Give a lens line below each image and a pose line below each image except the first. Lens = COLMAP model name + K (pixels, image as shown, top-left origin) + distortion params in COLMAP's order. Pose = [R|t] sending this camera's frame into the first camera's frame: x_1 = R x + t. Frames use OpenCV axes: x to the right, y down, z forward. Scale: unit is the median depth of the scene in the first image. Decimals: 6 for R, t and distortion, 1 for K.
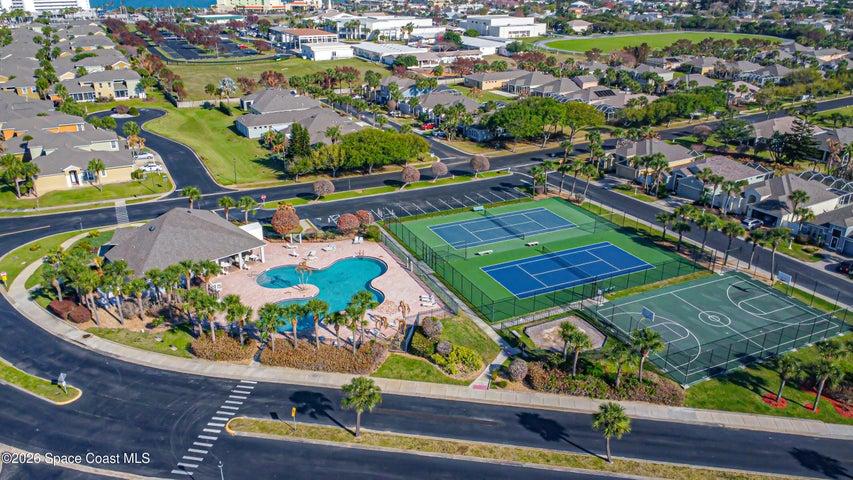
lens RADIAL K [[636.6, 0, 426.5], [0, 636.6, 240.0], [0, 0, 1]] dist [0.006461, -0.005890]
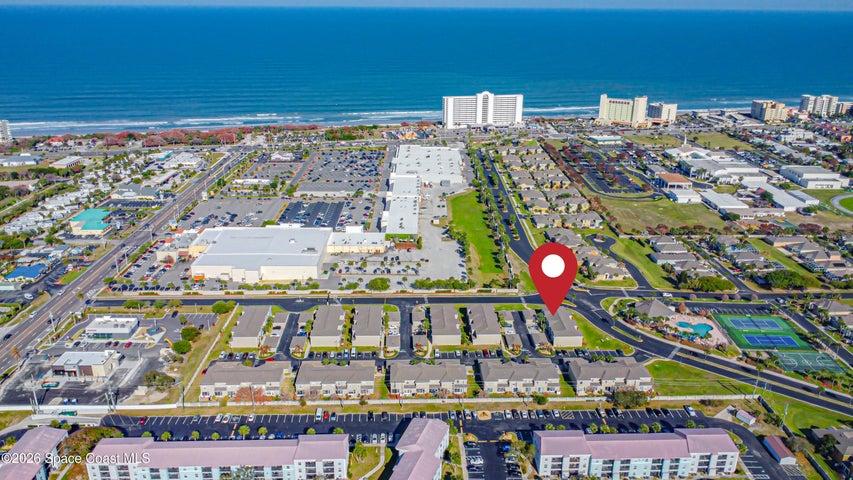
lens RADIAL K [[636.6, 0, 426.5], [0, 636.6, 240.0], [0, 0, 1]] dist [0.006461, -0.005890]
pose [[0.885438, 0.165127, -0.434434, -0.013158], [-0.186053, 0.982523, -0.005749, -0.101150], [0.425892, 0.085918, 0.900685, -2.390697]]
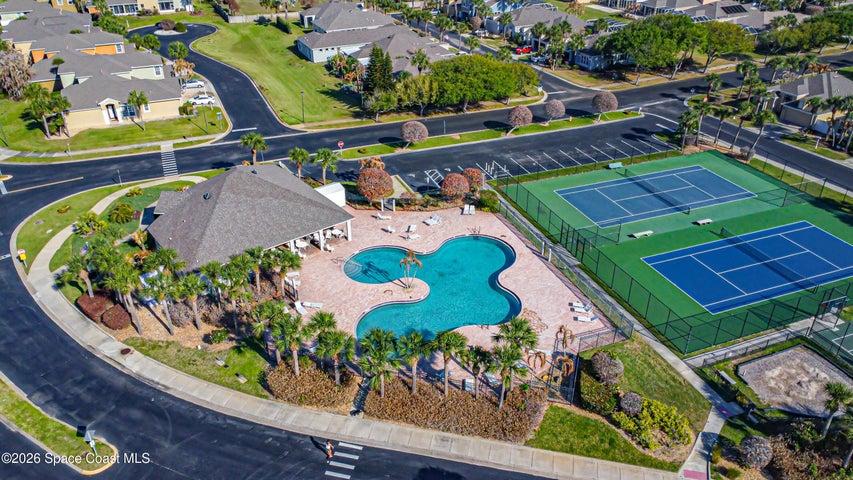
lens RADIAL K [[636.6, 0, 426.5], [0, 636.6, 240.0], [0, 0, 1]] dist [0.006461, -0.005890]
pose [[0.997265, 0.031741, -0.066739, -0.094868], [-0.023067, 0.991641, 0.126947, -0.053637], [0.070210, -0.125061, 0.989662, 0.209913]]
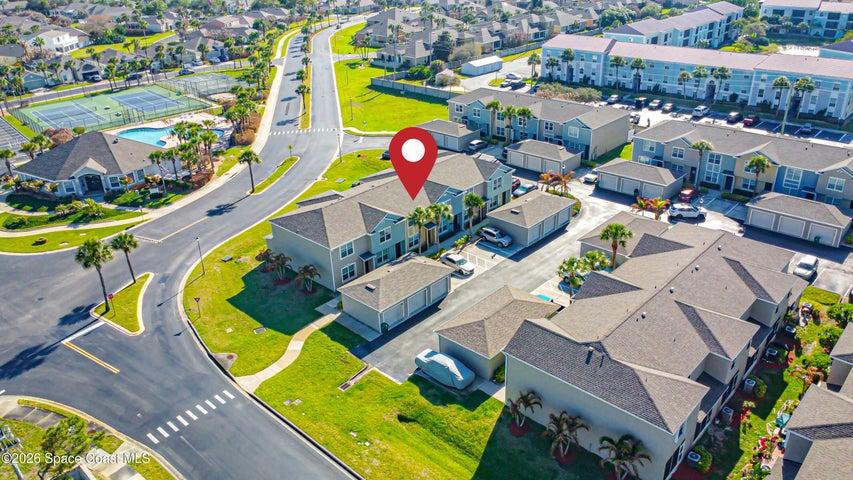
lens RADIAL K [[636.6, 0, 426.5], [0, 636.6, 240.0], [0, 0, 1]] dist [0.006461, -0.005890]
pose [[-0.294242, -0.435592, 0.850695, -1.344625], [0.374674, 0.766275, 0.521959, -0.215863], [-0.879227, 0.472316, -0.062266, 0.514469]]
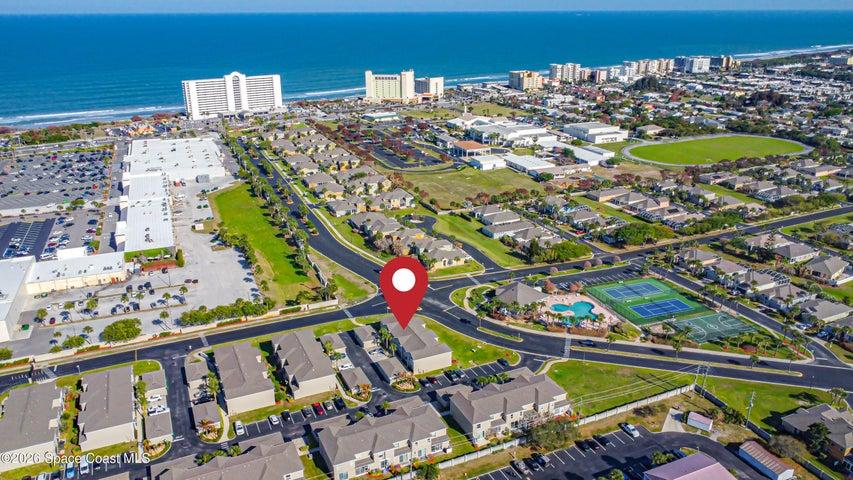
lens RADIAL K [[636.6, 0, 426.5], [0, 636.6, 240.0], [0, 0, 1]] dist [0.006461, -0.005890]
pose [[0.995809, 0.023308, -0.088434, -0.452996], [-0.027908, 0.998301, -0.051147, -0.066109], [0.087092, 0.053401, 0.994768, -1.514637]]
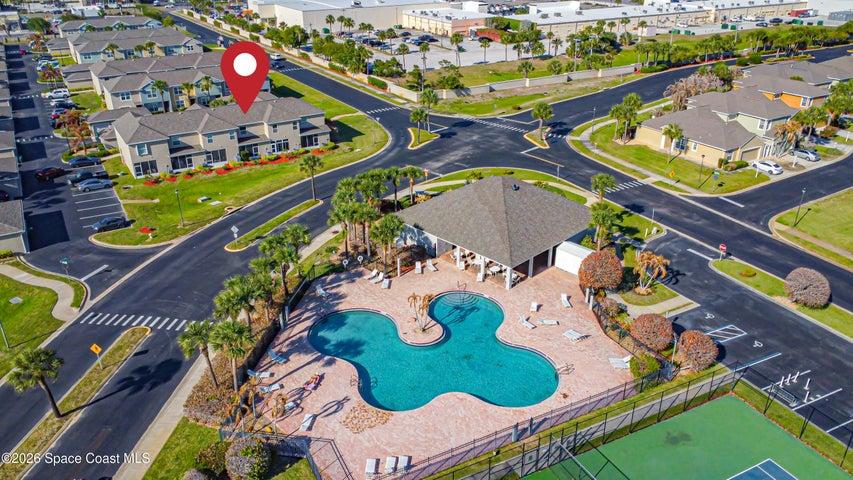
lens RADIAL K [[636.6, 0, 426.5], [0, 636.6, 240.0], [0, 0, 1]] dist [0.006461, -0.005890]
pose [[0.031433, 0.423793, -0.905214, 0.295167], [-0.385075, 0.840884, 0.380304, -0.202770], [0.922350, 0.336621, 0.189624, 0.638438]]
